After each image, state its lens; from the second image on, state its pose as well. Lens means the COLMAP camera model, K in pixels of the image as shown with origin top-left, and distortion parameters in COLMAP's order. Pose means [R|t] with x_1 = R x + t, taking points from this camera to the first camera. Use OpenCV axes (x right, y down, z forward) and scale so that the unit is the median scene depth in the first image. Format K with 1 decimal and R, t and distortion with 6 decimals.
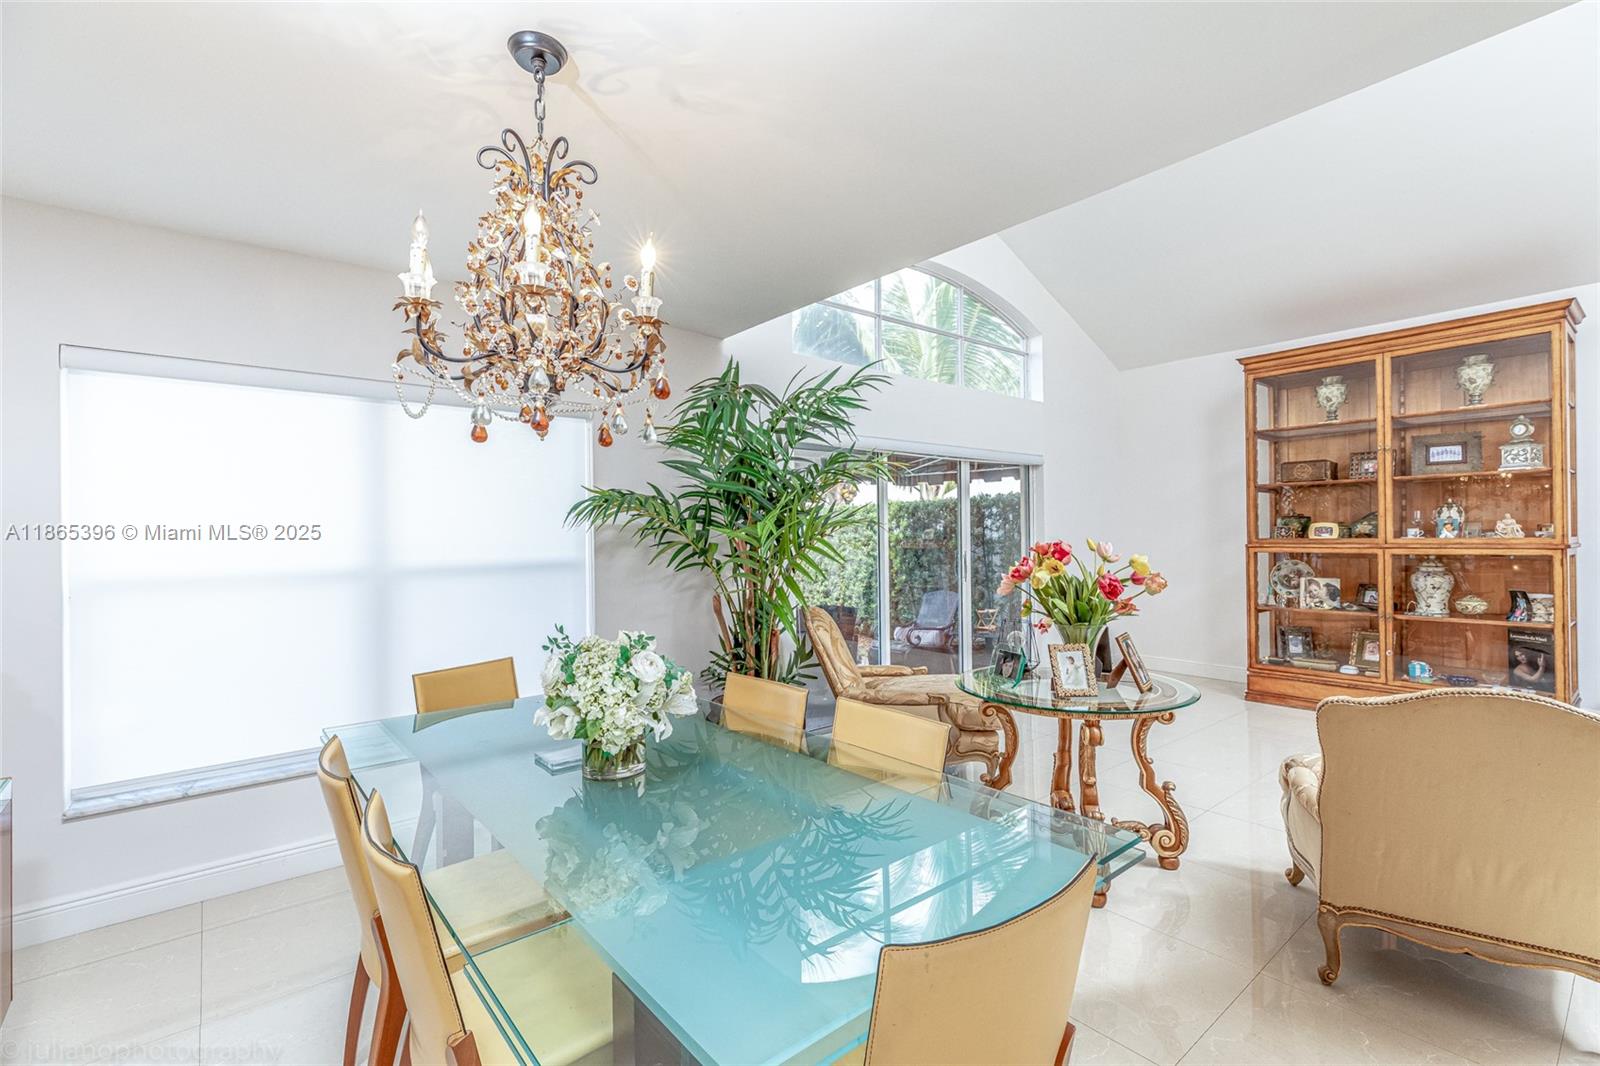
lens RADIAL K [[727.9, 0, 802.9], [0, 727.9, 533.5], [0, 0, 1]] dist [0.021535, -0.000274]
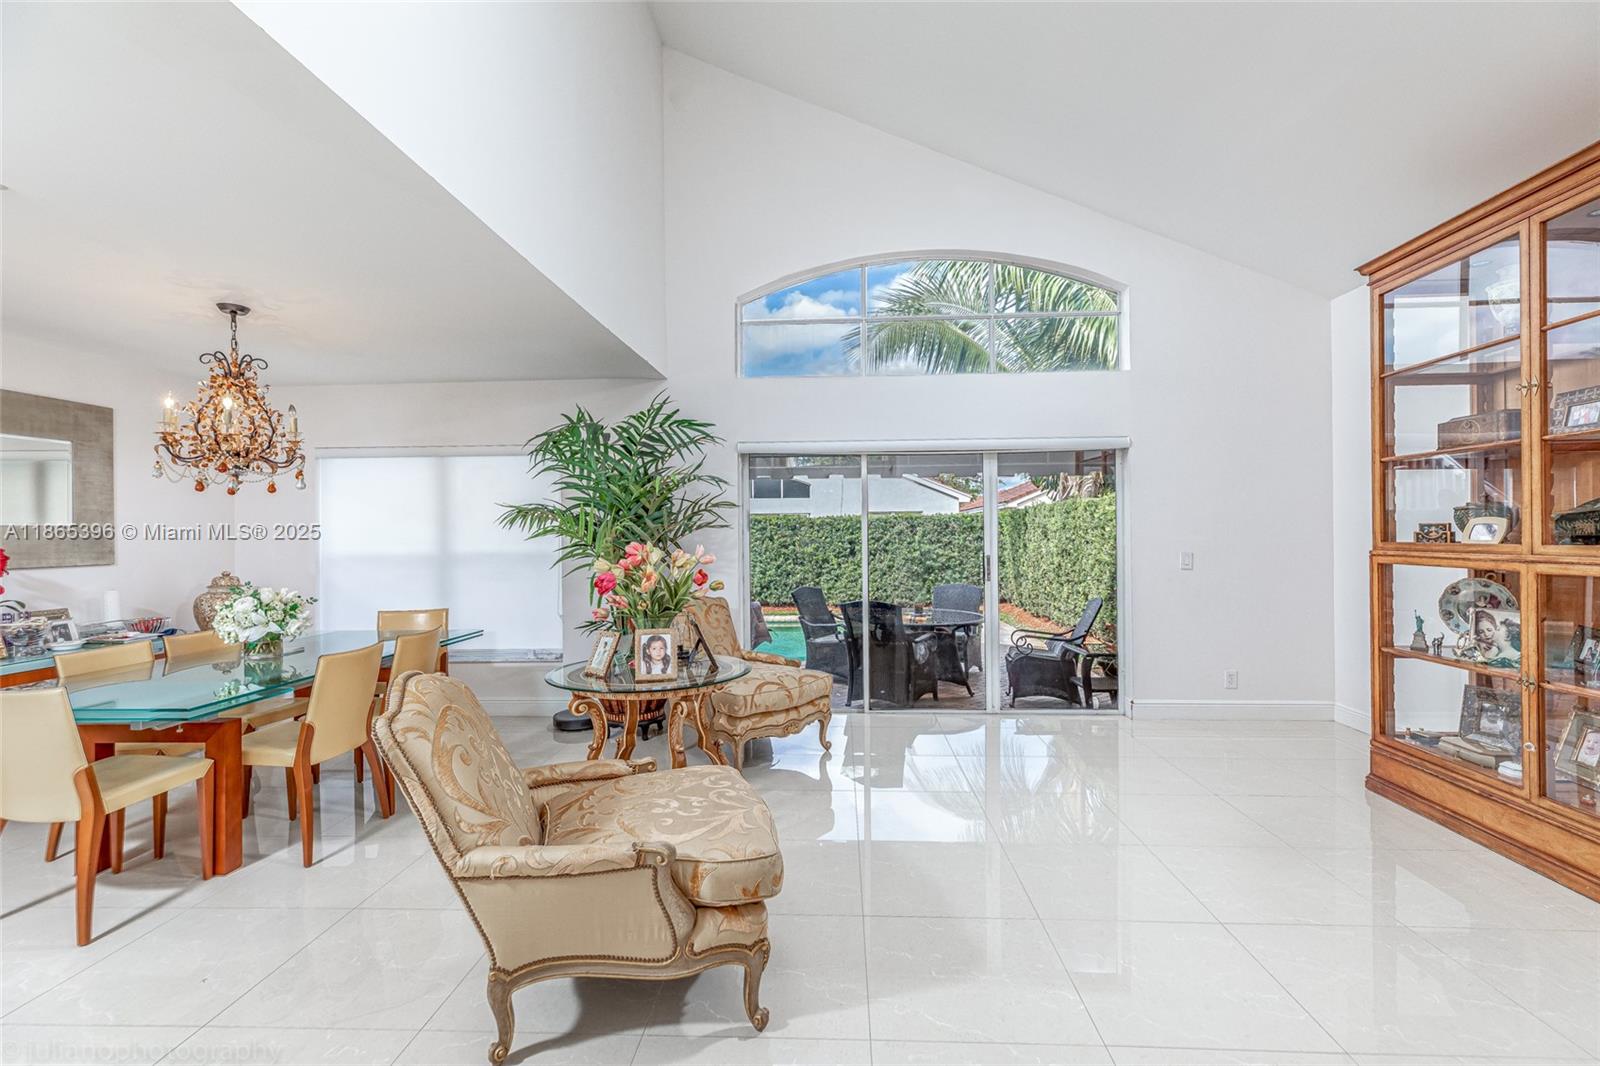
lens RADIAL K [[727.9, 0, 794.6], [0, 727.9, 529.5], [0, 0, 1]] dist [0.021535, -0.000274]
pose [[0.705885, 0.004160, -0.708314, 0.747406], [0.000943, 0.999976, 0.006813, -0.009282], [0.708326, -0.005478, 0.705864, 0.184635]]
